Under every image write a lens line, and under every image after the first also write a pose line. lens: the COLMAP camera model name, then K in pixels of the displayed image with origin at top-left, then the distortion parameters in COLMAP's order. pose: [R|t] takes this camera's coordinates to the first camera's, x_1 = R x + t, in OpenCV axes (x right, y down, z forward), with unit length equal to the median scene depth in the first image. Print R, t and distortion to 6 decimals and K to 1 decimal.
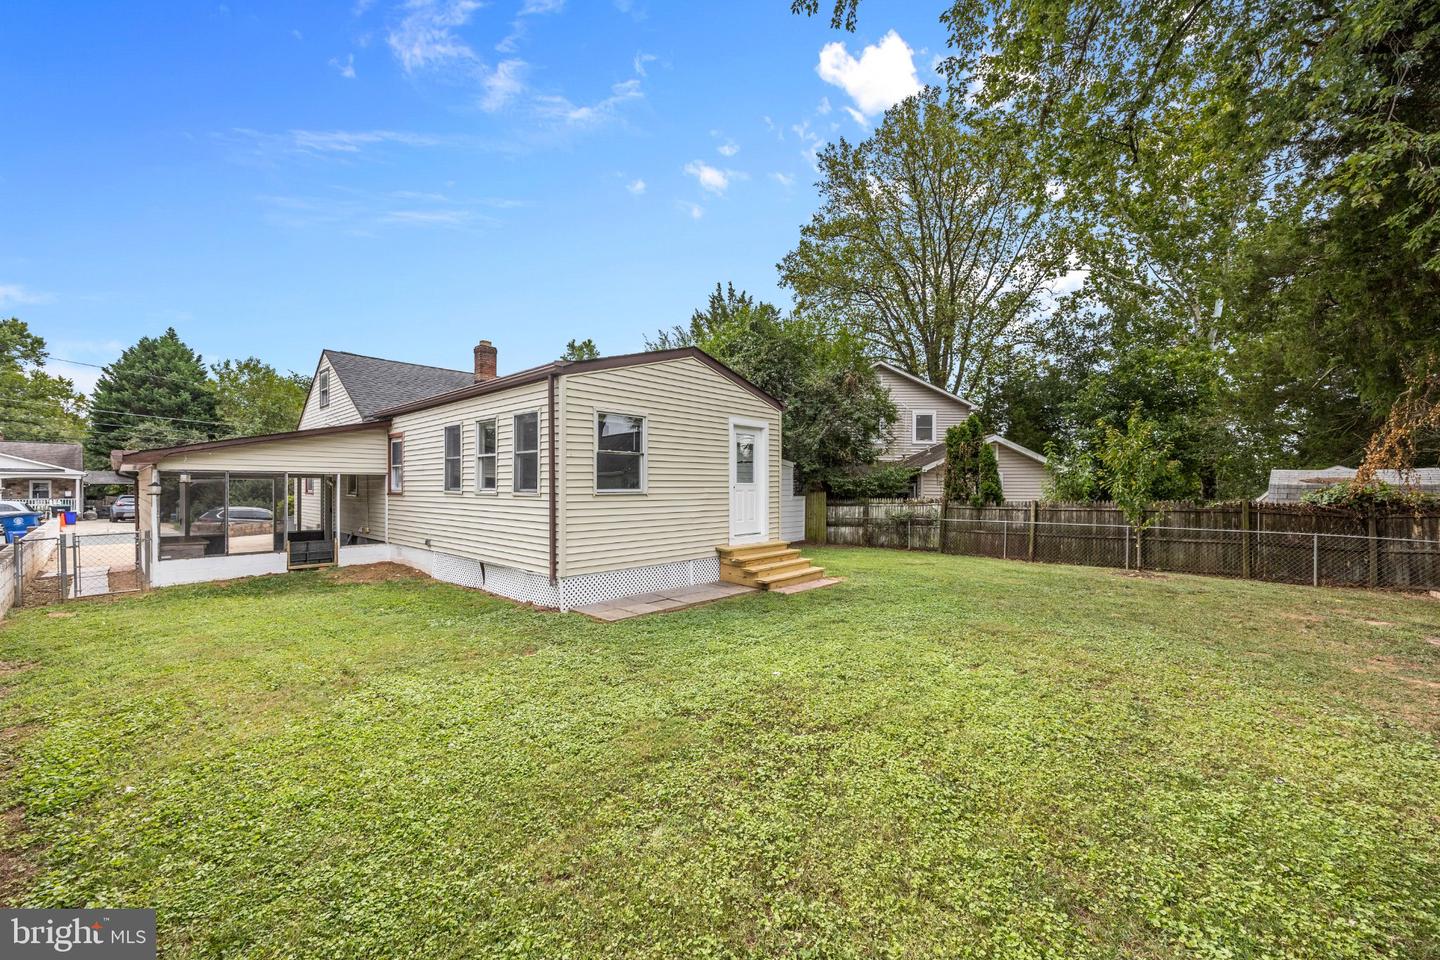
lens RADIAL K [[549.8, 0, 729.9], [0, 549.8, 487.2], [0, 0, 1]] dist [-0.002342, 0.000192]
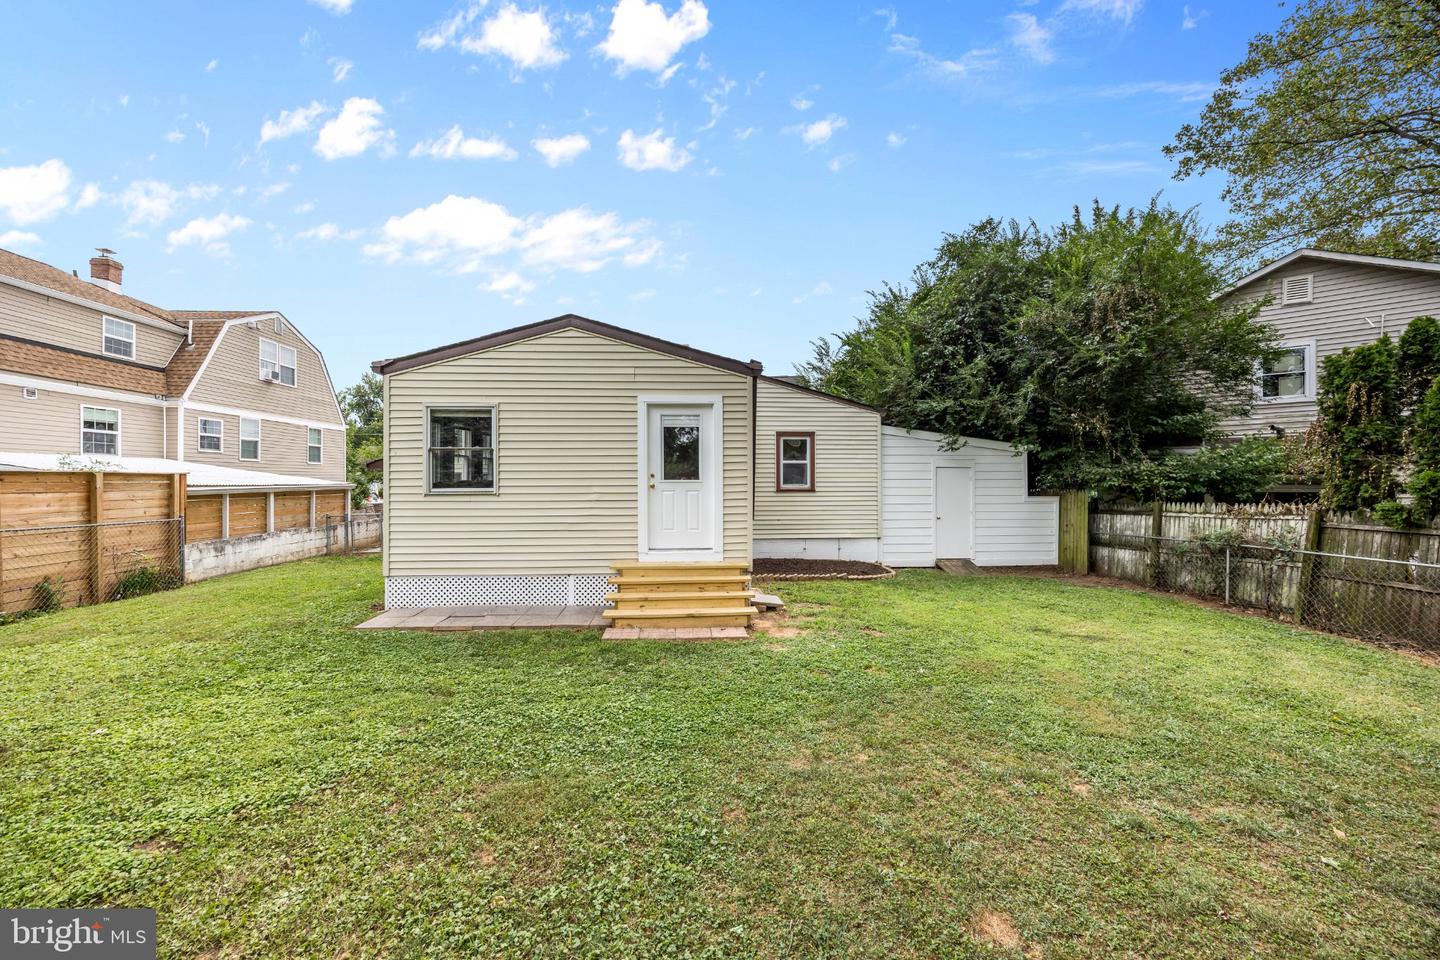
lens RADIAL K [[549.8, 0, 721.5], [0, 549.8, 477.3], [0, 0, 1]] dist [-0.002342, 0.000192]
pose [[0.707241, -0.008457, -0.706922, 0.339394], [0.003814, 0.999960, -0.008147, -0.002786], [0.706963, 0.003066, 0.707244, 0.290381]]
